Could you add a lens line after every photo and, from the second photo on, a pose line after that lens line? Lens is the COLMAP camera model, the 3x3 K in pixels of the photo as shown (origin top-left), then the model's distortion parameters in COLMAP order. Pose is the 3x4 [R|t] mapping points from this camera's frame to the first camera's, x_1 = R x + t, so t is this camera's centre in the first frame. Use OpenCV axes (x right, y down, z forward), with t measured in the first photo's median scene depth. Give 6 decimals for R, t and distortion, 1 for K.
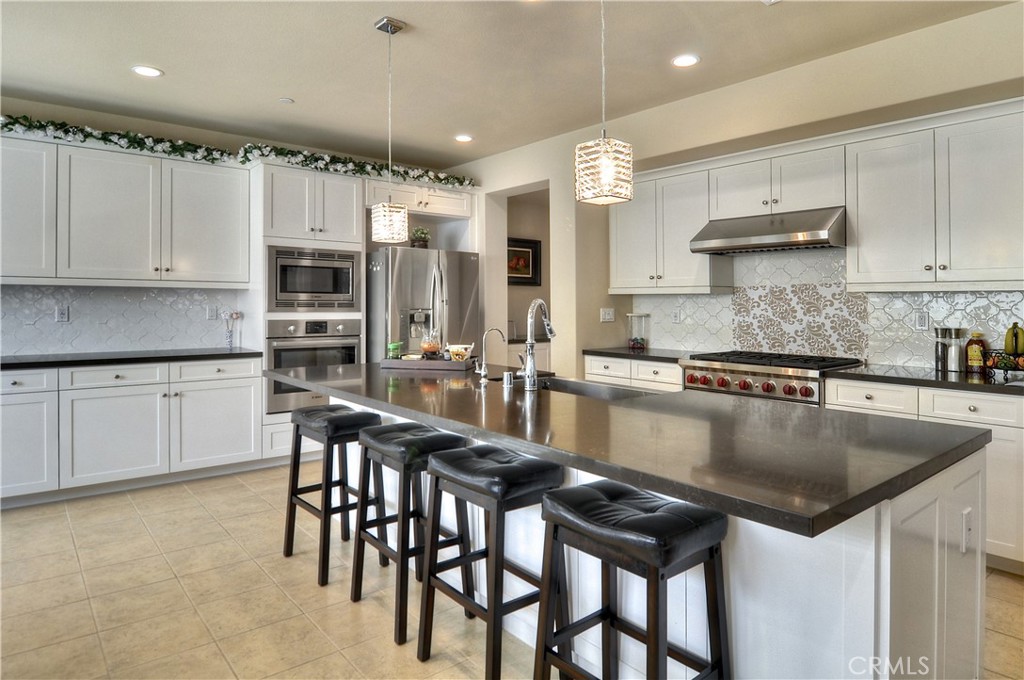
lens RADIAL K [[605.3, 0, 526.4], [0, 605.3, 300.9], [0, 0, 1]] dist [-0.006889, -0.002800]
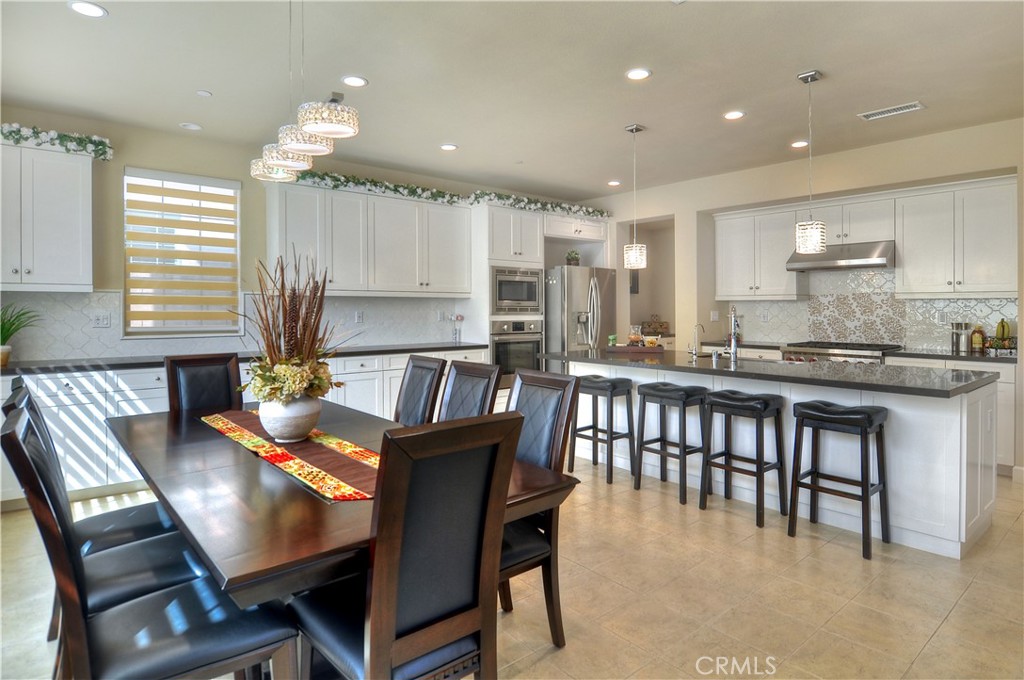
lens RADIAL K [[704.6, 0, 511.4], [0, 704.6, 316.3], [0, 0, 1]] dist [-0.008445, -0.004191]
pose [[0.994799, -0.006313, 0.101665, -0.541823], [0.004675, 0.999856, 0.016343, -0.004363], [-0.101754, -0.015783, 0.994684, -0.573592]]
